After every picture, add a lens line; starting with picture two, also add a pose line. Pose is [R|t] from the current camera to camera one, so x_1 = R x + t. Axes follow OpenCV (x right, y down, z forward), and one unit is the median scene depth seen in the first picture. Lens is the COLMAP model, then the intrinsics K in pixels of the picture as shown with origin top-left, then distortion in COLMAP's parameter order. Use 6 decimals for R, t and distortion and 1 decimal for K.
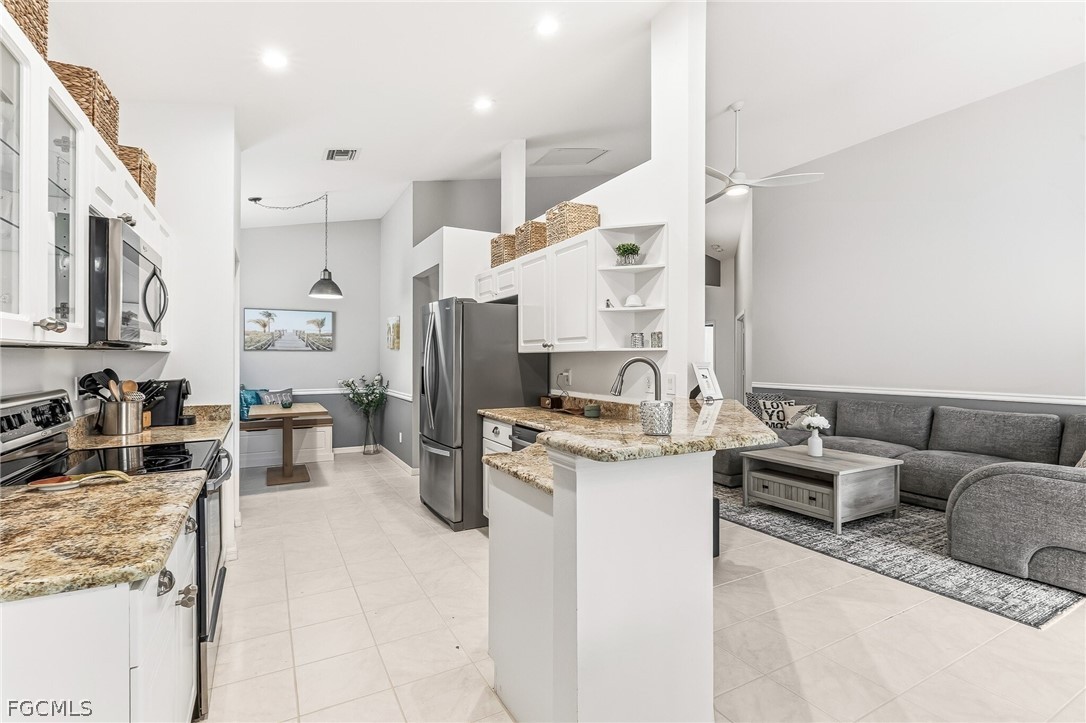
lens RADIAL K [[513.8, 0, 548.5], [0, 513.8, 358.5], [0, 0, 1]] dist [-0.012175, 0.001770]
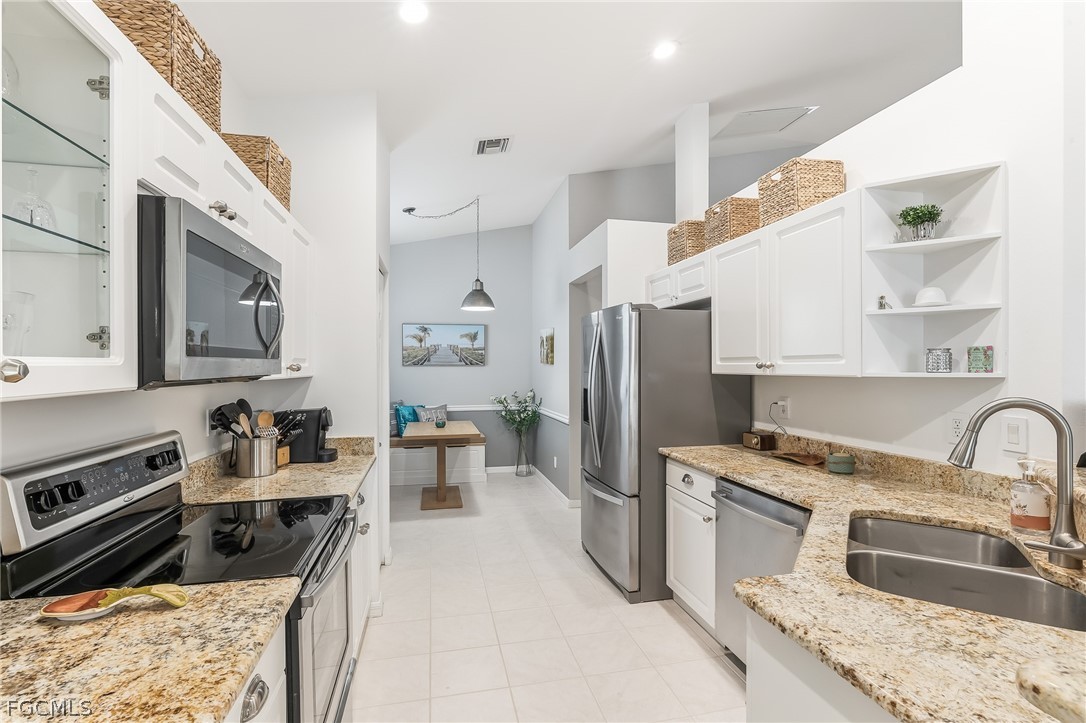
lens RADIAL K [[486.9, 0, 541.1], [0, 486.9, 366.5], [0, 0, 1]] dist [-0.016895, 0.000685]
pose [[0.959091, -0.001992, -0.283090, -0.101894], [0.003028, 0.999990, 0.003222, -0.025586], [0.283081, -0.003947, 0.959088, 0.252461]]
